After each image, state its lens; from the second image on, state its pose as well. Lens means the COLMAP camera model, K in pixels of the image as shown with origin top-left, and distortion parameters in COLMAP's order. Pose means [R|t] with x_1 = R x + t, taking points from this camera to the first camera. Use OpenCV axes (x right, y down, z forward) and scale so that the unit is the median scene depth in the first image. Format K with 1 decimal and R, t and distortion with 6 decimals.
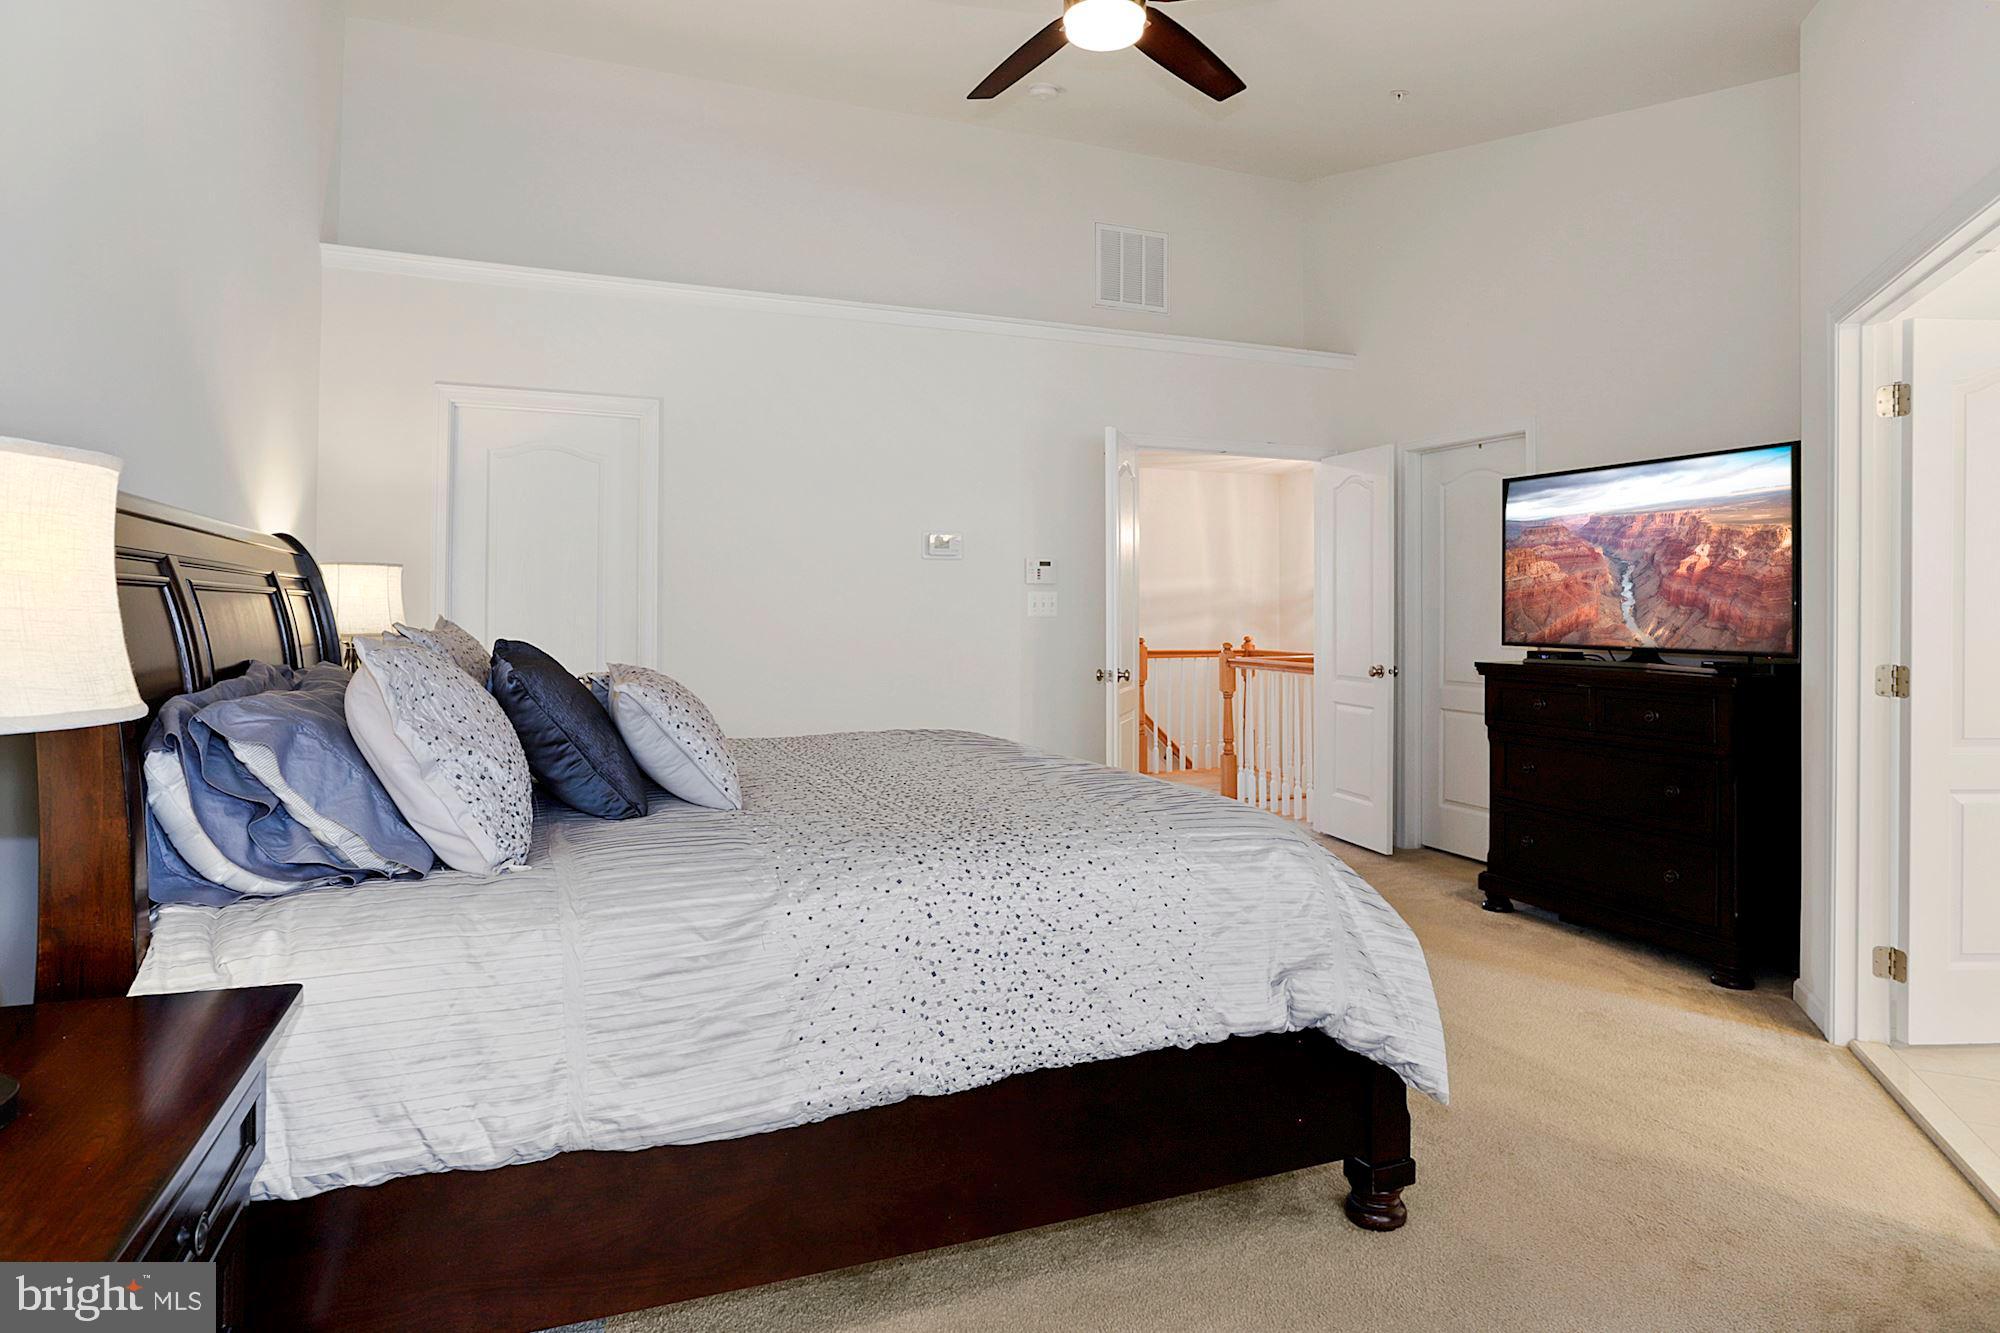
lens RADIAL K [[1079.2, 0, 996.5], [0, 1079.2, 657.6], [0, 0, 1]] dist [-0.056190, 0.039687]
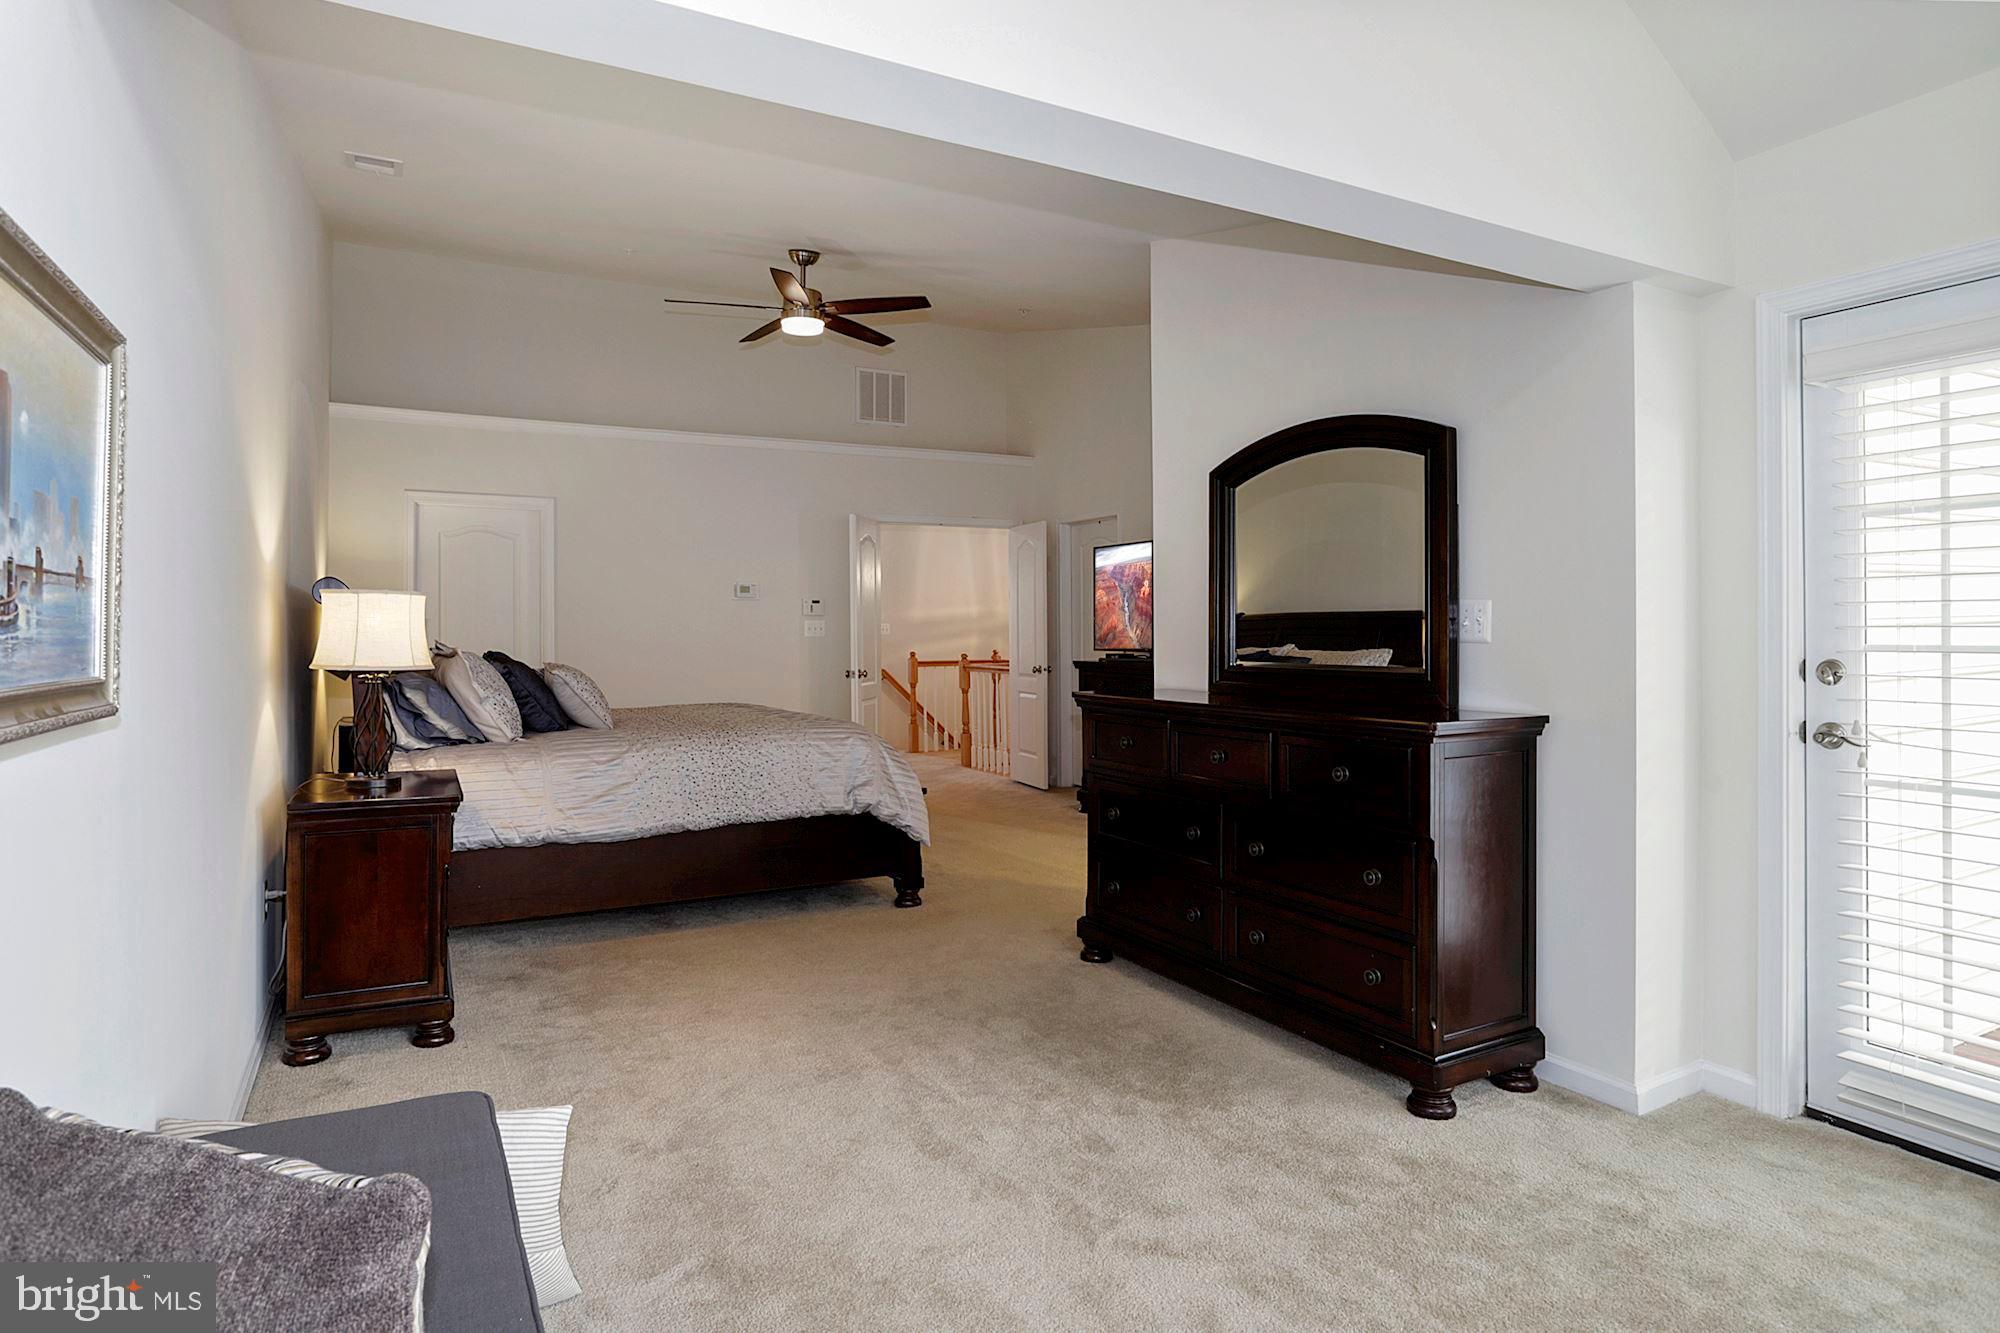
lens RADIAL K [[1079.2, 0, 996.5], [0, 1079.2, 657.6], [0, 0, 1]] dist [-0.056190, 0.039687]
pose [[0.993072, -0.015199, 0.116523, 0.275704], [0.017420, 0.999685, -0.018067, 0.052513], [-0.116211, 0.019972, 0.993024, -1.214742]]
